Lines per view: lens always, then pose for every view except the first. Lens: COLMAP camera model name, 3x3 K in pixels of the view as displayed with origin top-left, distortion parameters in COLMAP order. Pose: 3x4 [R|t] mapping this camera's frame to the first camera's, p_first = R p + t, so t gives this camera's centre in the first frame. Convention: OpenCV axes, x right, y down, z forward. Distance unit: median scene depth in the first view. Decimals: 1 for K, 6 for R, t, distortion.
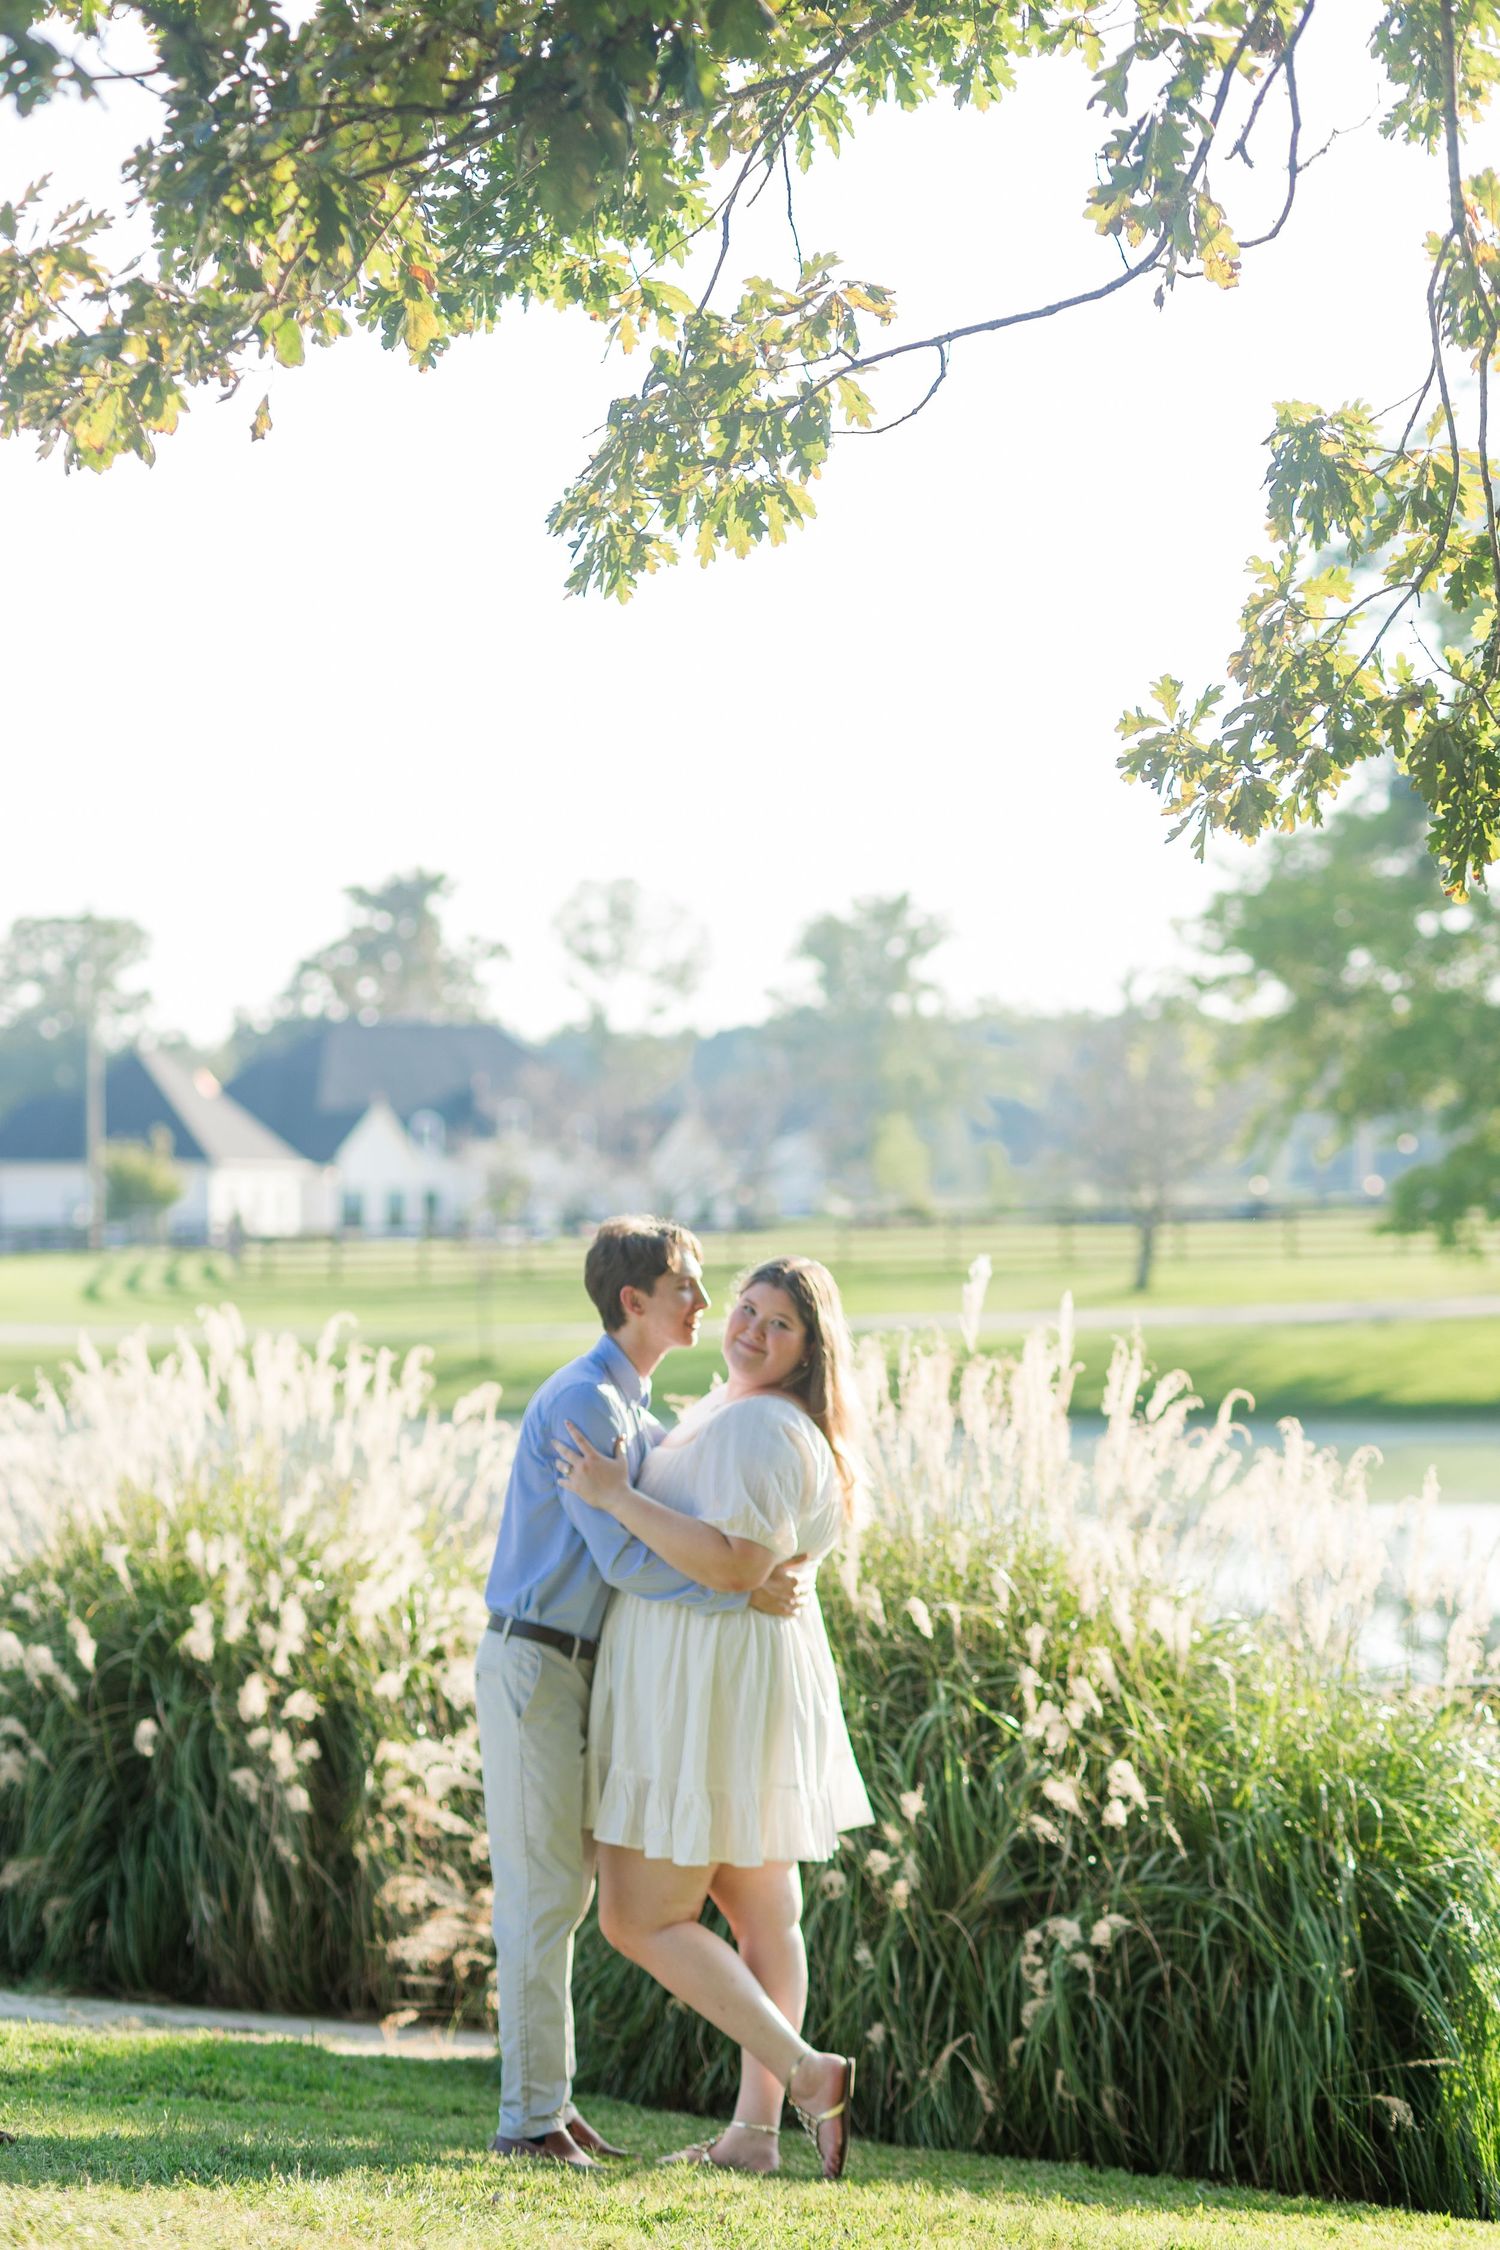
lens RADIAL K [[5596.7, 0, 752.2], [0, 5596.7, 1122.9], [0, 0, 1]] dist [0.040335, -3.479481]
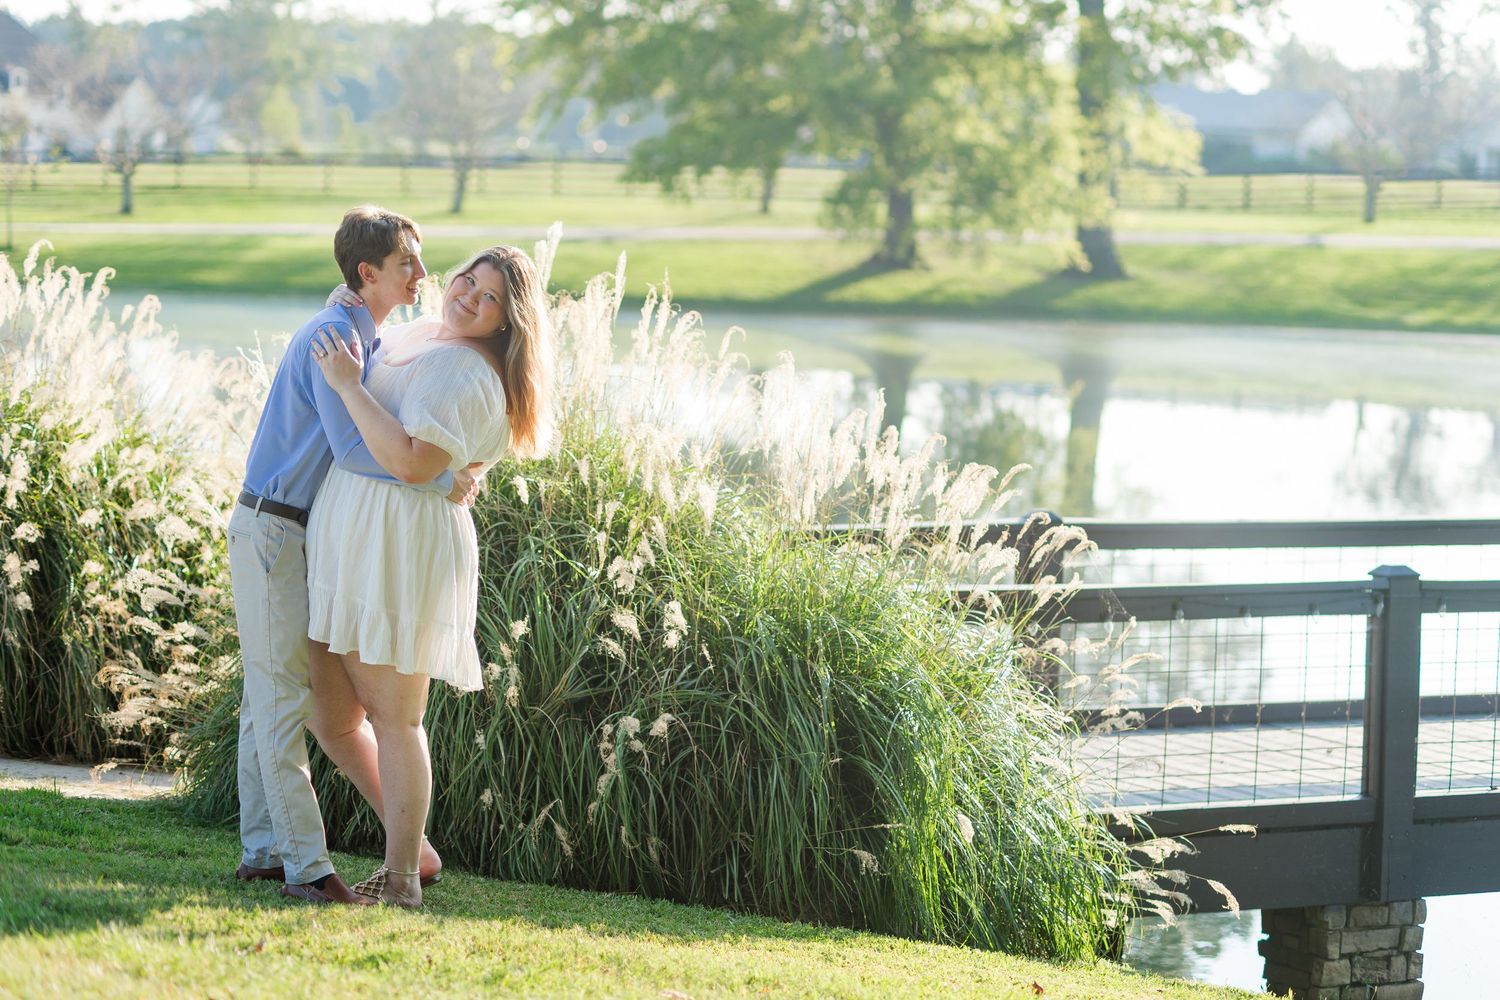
lens RADIAL K [[3731.1, 0, 750.0], [0, 3731.1, 500.0], [0, 0, 1]] dist [0.040335, -3.479481]
pose [[0.987391, 0.025858, 0.156175, -0.047775], [-0.042473, 0.993669, 0.104008, -0.004794], [-0.152497, -0.109330, 0.982238, 0.088045]]
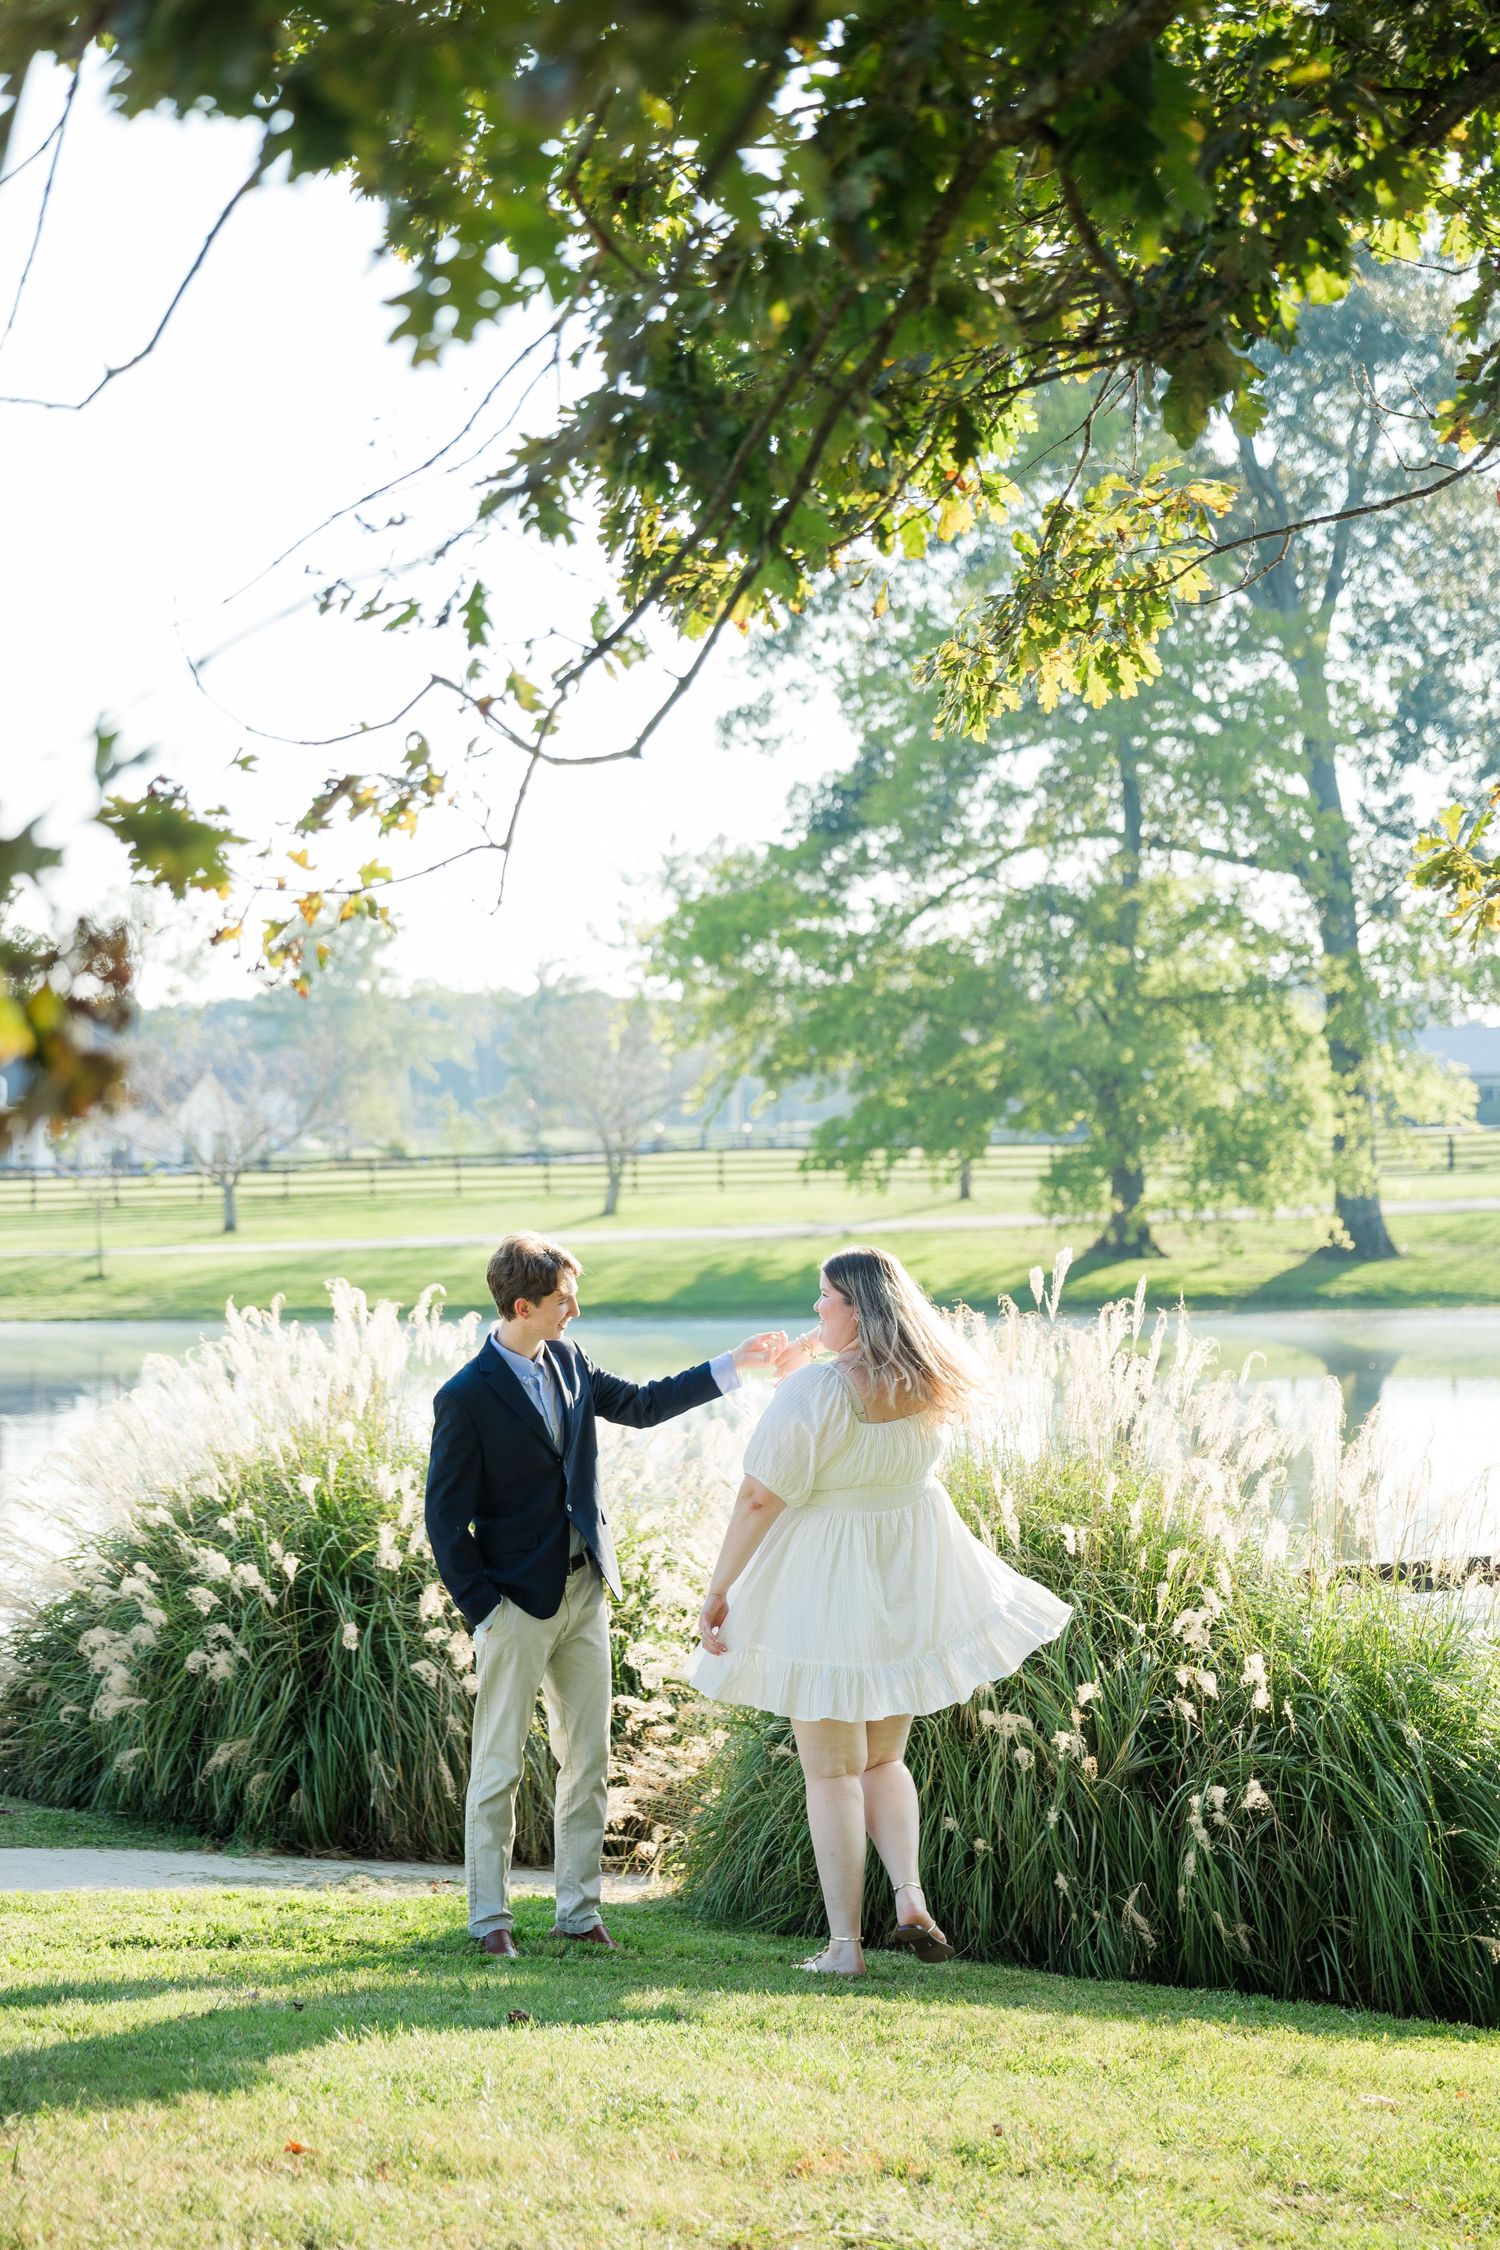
lens RADIAL K [[4347.7, 0, 753.4], [0, 4347.7, 1118.6], [0, 0, 1]] dist [0.359690, 0.199744]
pose [[0.992954, -0.003609, 0.118445, -0.131176], [0.002472, 0.999949, 0.009741, -0.013052], [-0.118475, -0.009380, 0.992913, 0.033099]]
